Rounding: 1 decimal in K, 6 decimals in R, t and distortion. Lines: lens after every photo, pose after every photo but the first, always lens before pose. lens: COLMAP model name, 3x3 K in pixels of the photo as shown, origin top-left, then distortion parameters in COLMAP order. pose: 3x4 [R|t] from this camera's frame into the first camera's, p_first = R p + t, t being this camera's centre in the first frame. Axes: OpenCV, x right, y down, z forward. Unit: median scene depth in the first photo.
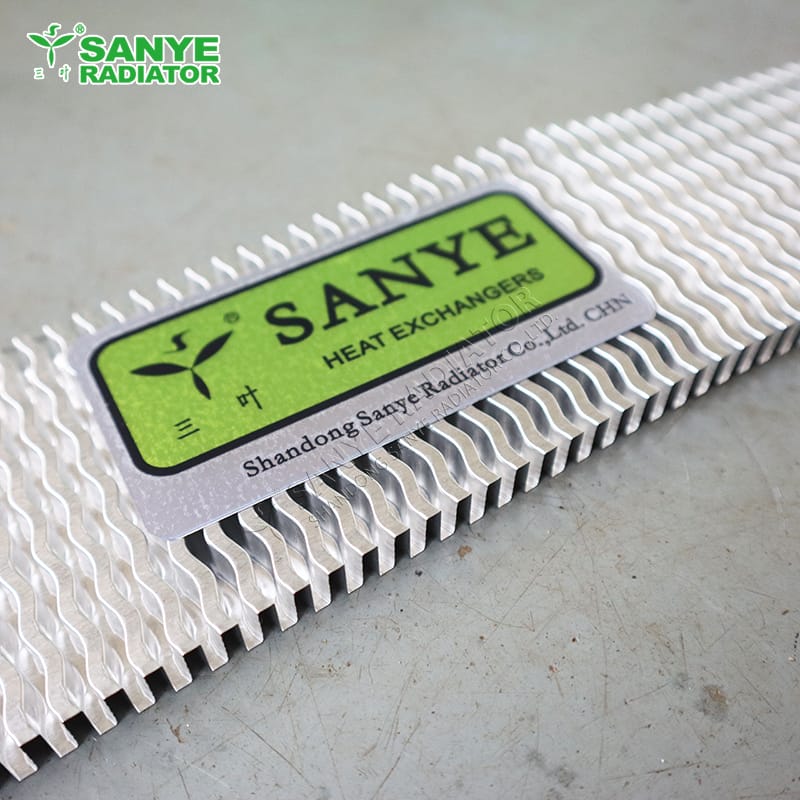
lens RADIAL K [[869.4, 0, 400.0], [0, 869.4, 400.0], [0, 0, 1]] dist [-0.049908, 0.007340]
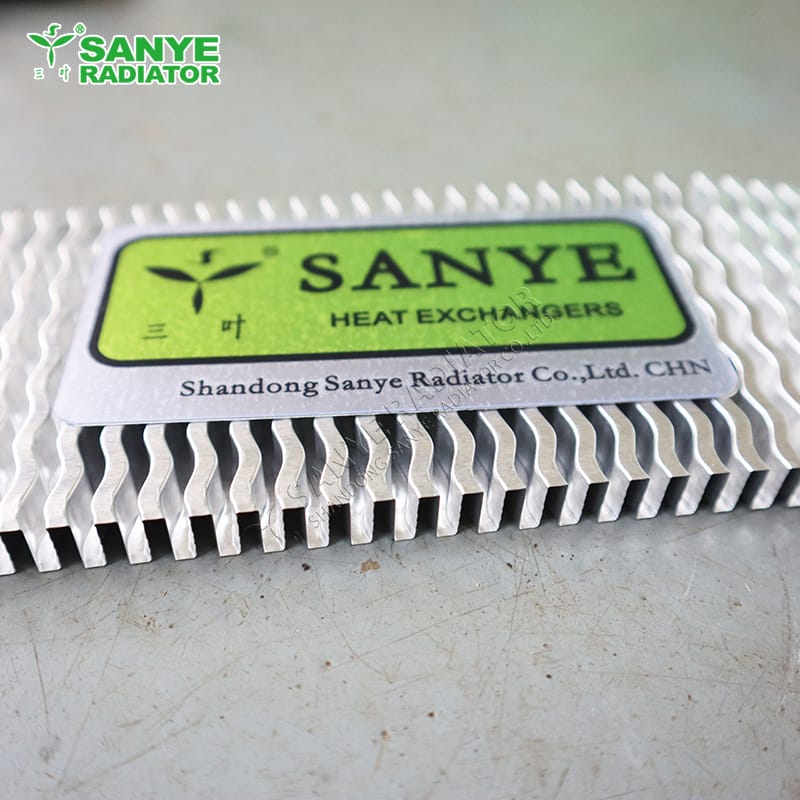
lens RADIAL K [[869.4, 0, 400.0], [0, 869.4, 400.0], [0, 0, 1]] dist [-0.049908, 0.007340]
pose [[0.905369, 0.321359, -0.277550, 0.241381], [-0.345775, 0.937349, -0.042618, 0.045626], [0.246466, 0.134555, 0.959765, 0.172121]]
